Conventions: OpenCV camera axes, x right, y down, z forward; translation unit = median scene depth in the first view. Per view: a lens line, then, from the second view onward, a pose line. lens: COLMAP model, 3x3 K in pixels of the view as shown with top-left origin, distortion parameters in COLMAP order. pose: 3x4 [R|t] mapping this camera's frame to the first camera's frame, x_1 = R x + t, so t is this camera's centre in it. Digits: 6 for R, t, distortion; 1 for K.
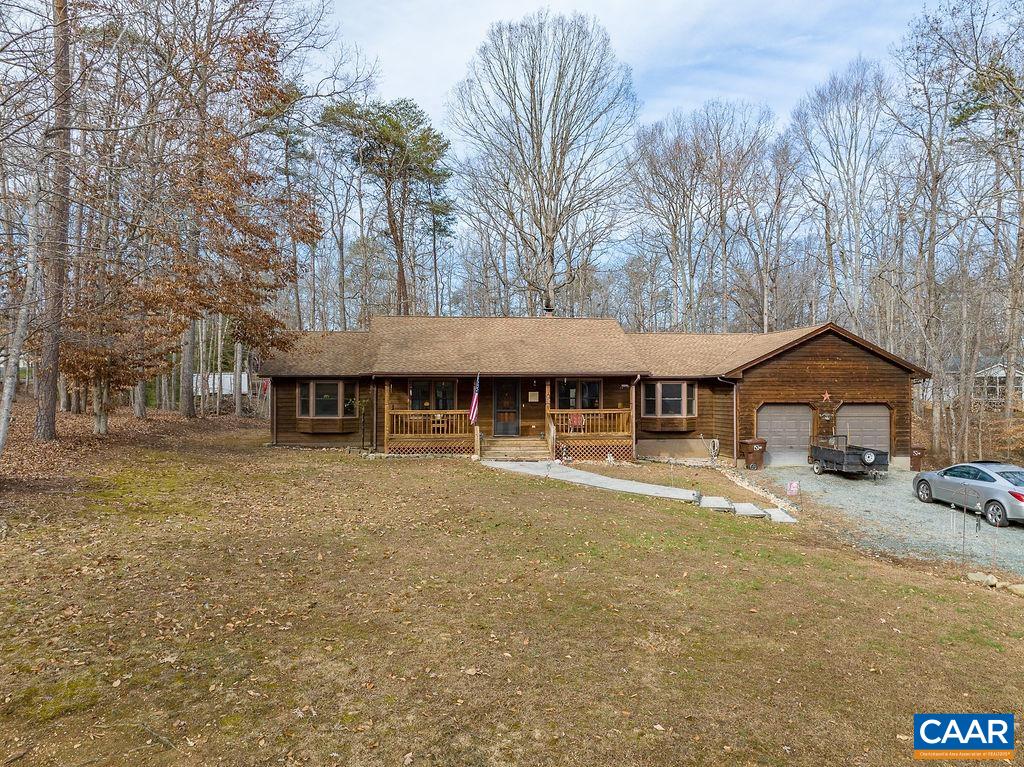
lens RADIAL K [[724.7, 0, 513.7], [0, 724.7, 386.4], [0, 0, 1]] dist [-0.032595, -0.002839]
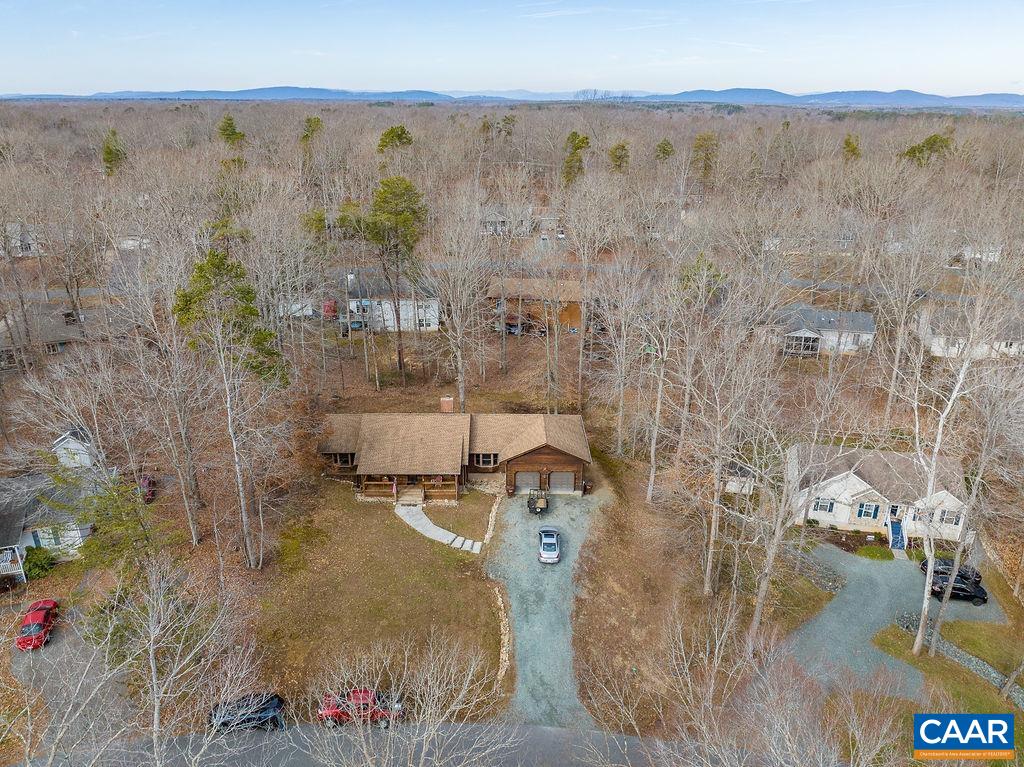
lens RADIAL K [[724.7, 0, 513.0], [0, 724.7, 382.3], [0, 0, 1]] dist [-0.032595, -0.002839]
pose [[0.994490, 0.043870, -0.095206, 0.549288], [-0.004015, 0.923490, 0.383602, -1.190579], [0.104751, -0.381106, 0.918578, -1.134755]]
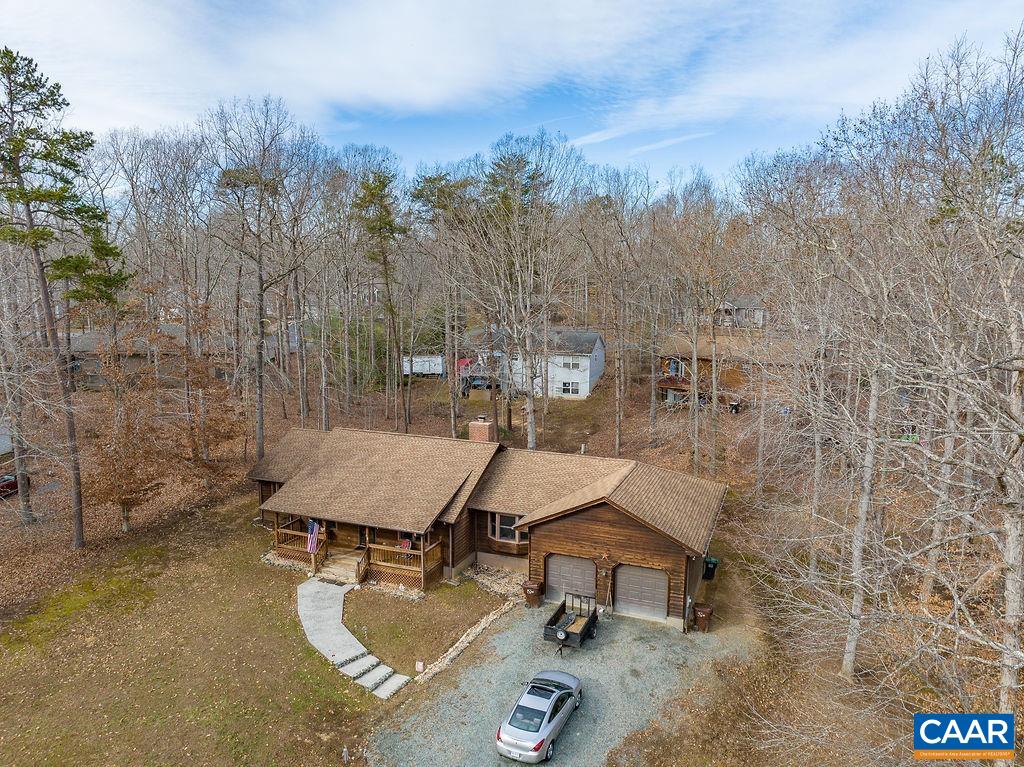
lens RADIAL K [[724.7, 0, 511.8], [0, 724.7, 384.9], [0, 0, 1]] dist [-0.032595, -0.002839]
pose [[0.881326, 0.075172, -0.466491, 0.826169], [0.004300, 0.985947, 0.167002, -0.450854], [0.472489, -0.149189, 0.868618, -0.031151]]
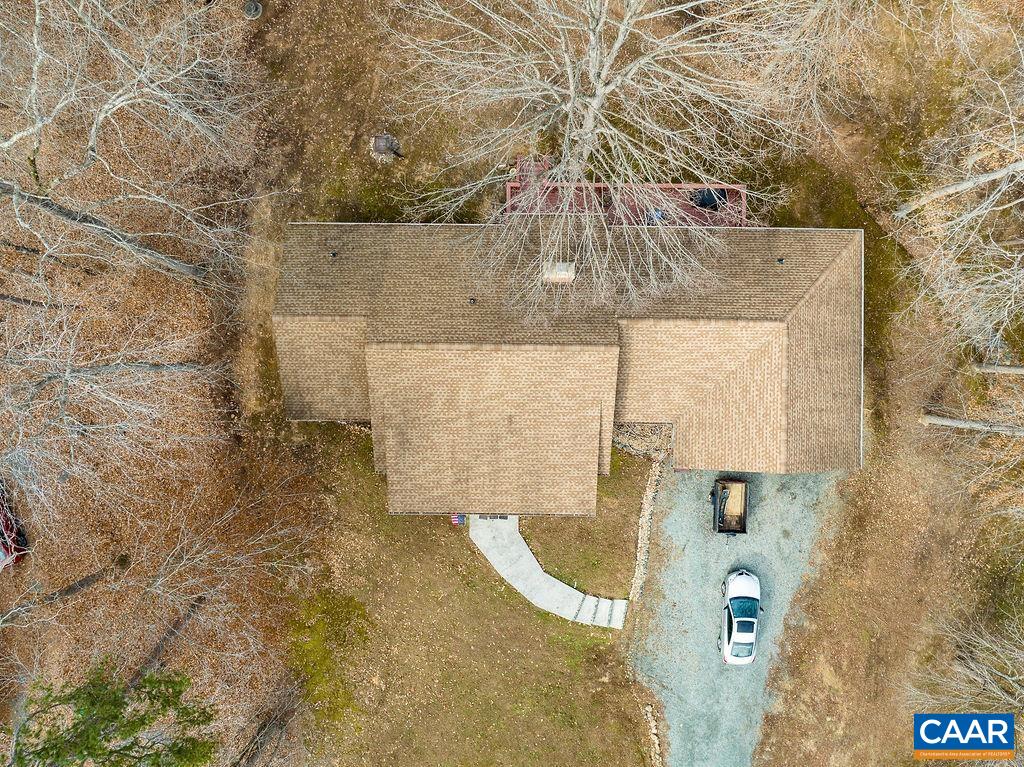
lens RADIAL K [[724.7, 0, 511.7], [0, 724.7, 382.3], [0, 0, 1]] dist [-0.032595, -0.002839]
pose [[0.992523, 0.121989, 0.004186, 0.002040], [-0.000923, -0.026794, 0.999641, -1.186709], [0.122057, -0.992170, -0.026481, 1.116836]]
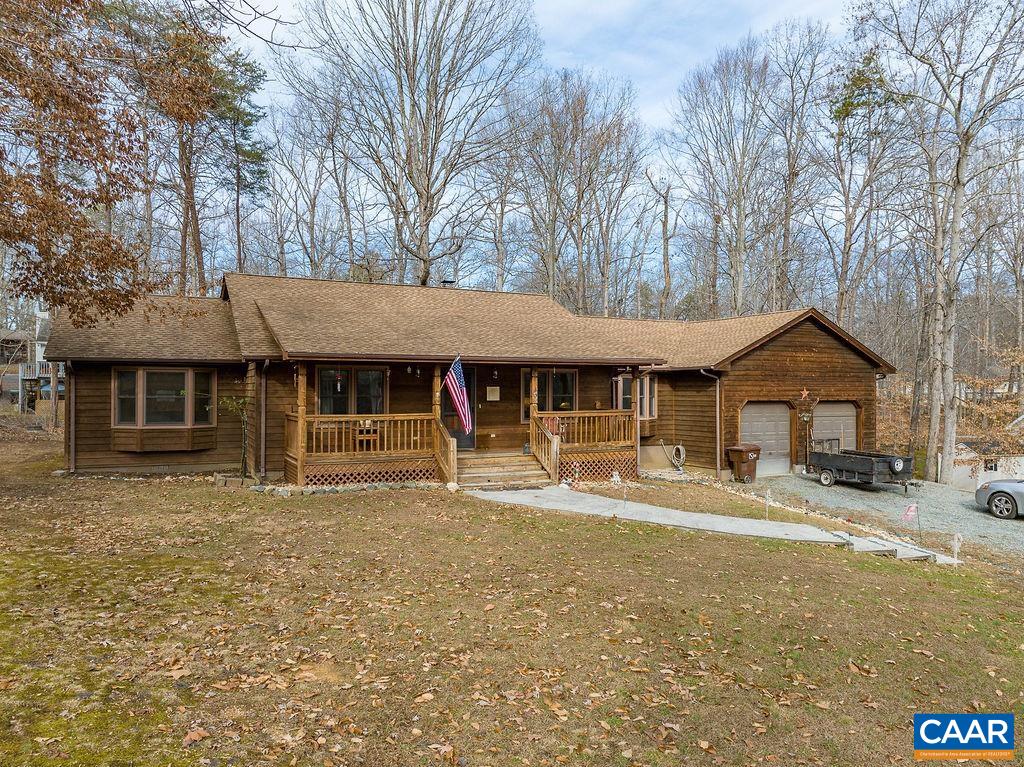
lens RADIAL K [[724.7, 0, 512.1], [0, 724.7, 381.5], [0, 0, 1]] dist [-0.032595, -0.002839]
pose [[0.938226, 0.005866, 0.345972, -0.194141], [-0.003862, 0.999972, -0.006483, 0.006763], [-0.346001, 0.004747, 0.938222, 0.313687]]
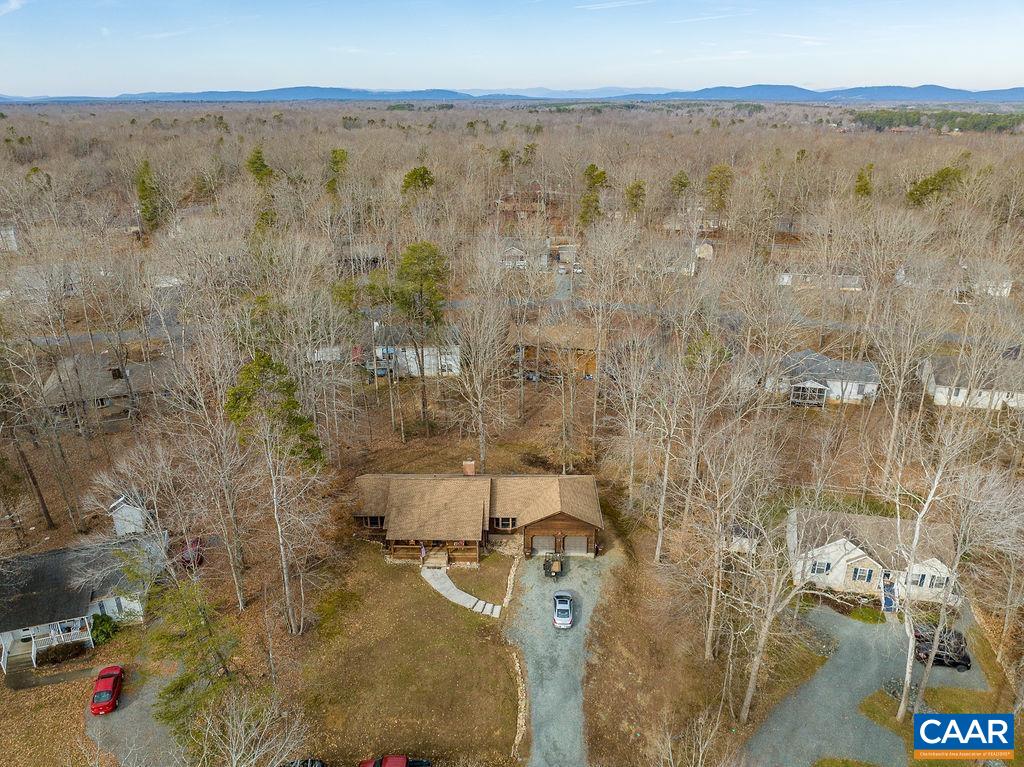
lens RADIAL K [[724.7, 0, 512.8], [0, 724.7, 381.2], [0, 0, 1]] dist [-0.032595, -0.002839]
pose [[0.991518, 0.046288, -0.121449, 0.561645], [0.004086, 0.922869, 0.385092, -1.509411], [0.129906, -0.382322, 0.914852, -1.209757]]
